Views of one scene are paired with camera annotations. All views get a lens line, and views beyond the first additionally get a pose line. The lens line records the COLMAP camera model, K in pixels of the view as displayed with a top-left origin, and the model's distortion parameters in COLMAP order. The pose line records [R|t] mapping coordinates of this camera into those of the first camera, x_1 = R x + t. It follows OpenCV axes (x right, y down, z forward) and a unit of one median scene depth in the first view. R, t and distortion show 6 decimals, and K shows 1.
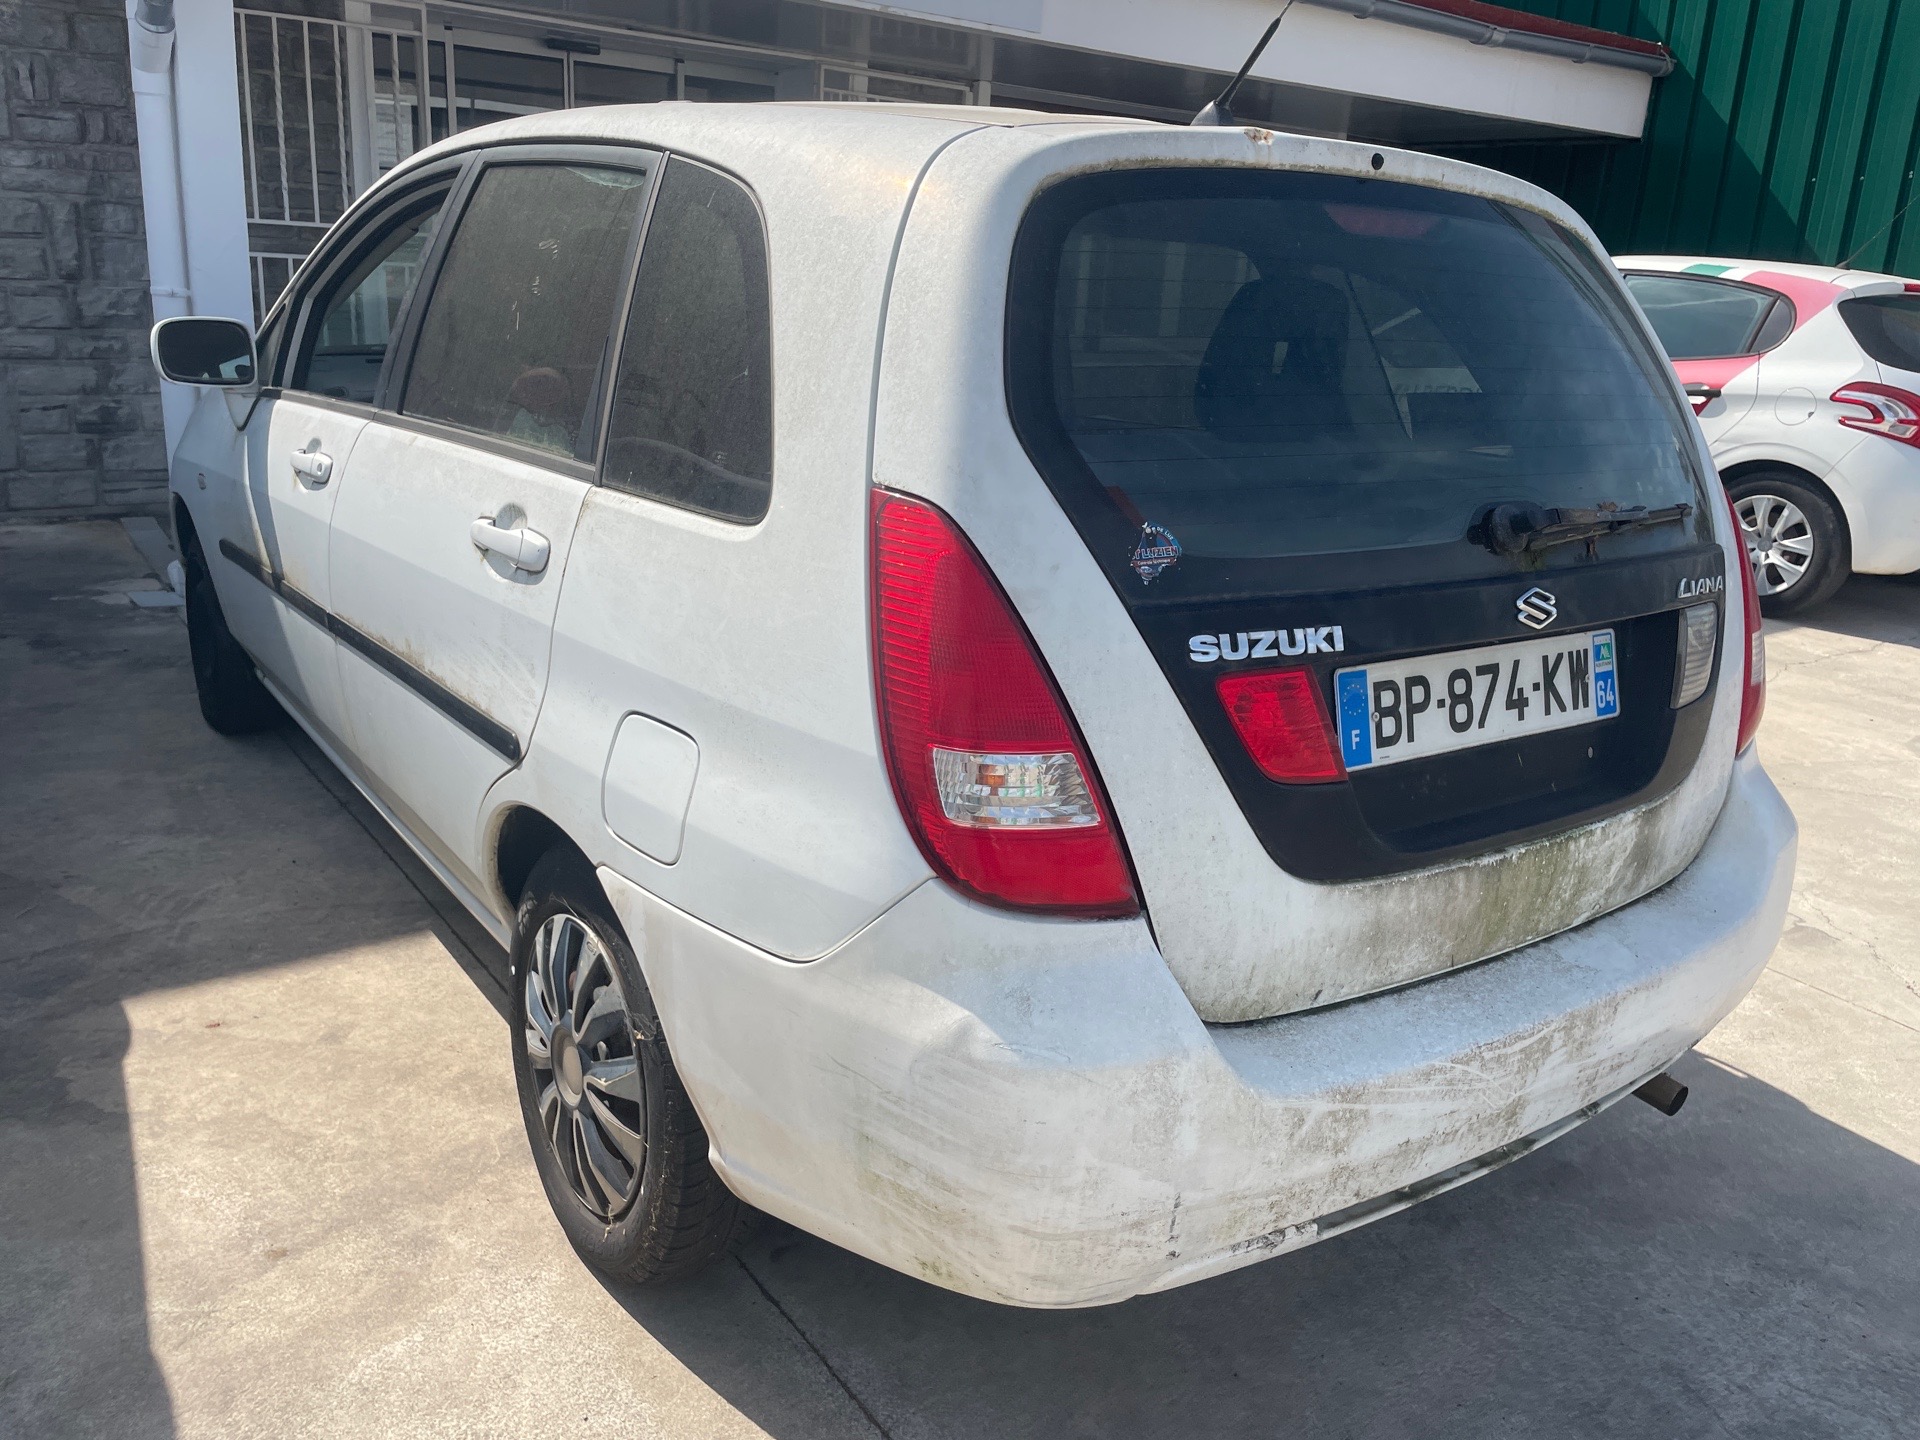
lens RADIAL K [[1398.9, 0, 939.2], [0, 1398.9, 689.2], [0, 0, 1]] dist [0.041964, -0.052490]
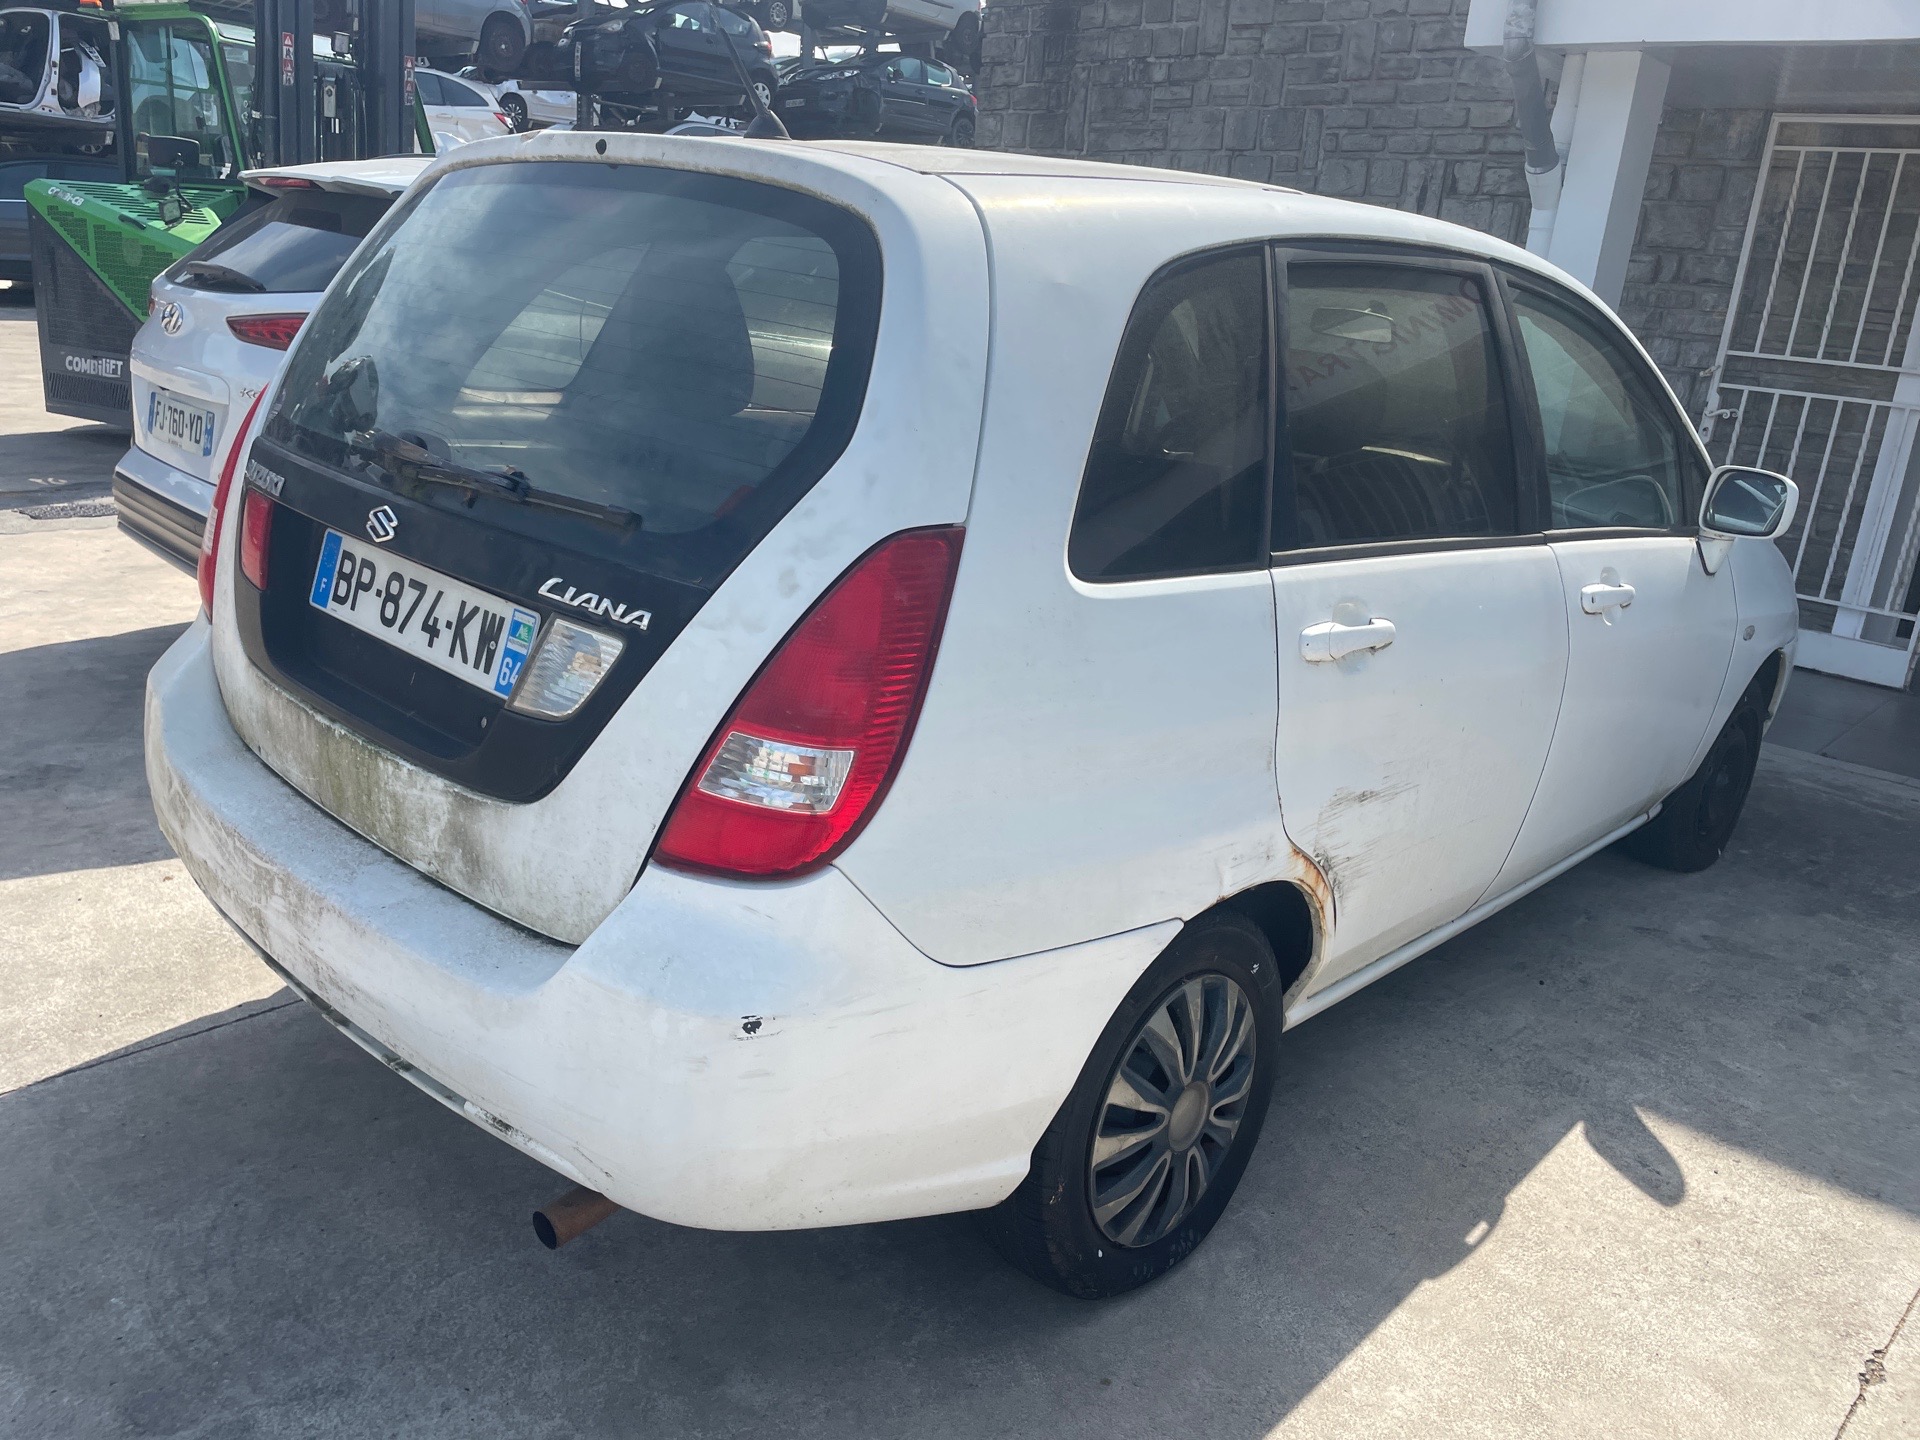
lens RADIAL K [[1418.3, 0, 960.0], [0, 1418.3, 720.0], [0, 0, 1]] dist [0.012236, 0.000527]
pose [[0.250854, 0.258819, -0.932783, 1.520930], [-0.354955, 0.921071, 0.160111, -0.240063], [0.900599, 0.290932, 0.322923, 1.021653]]
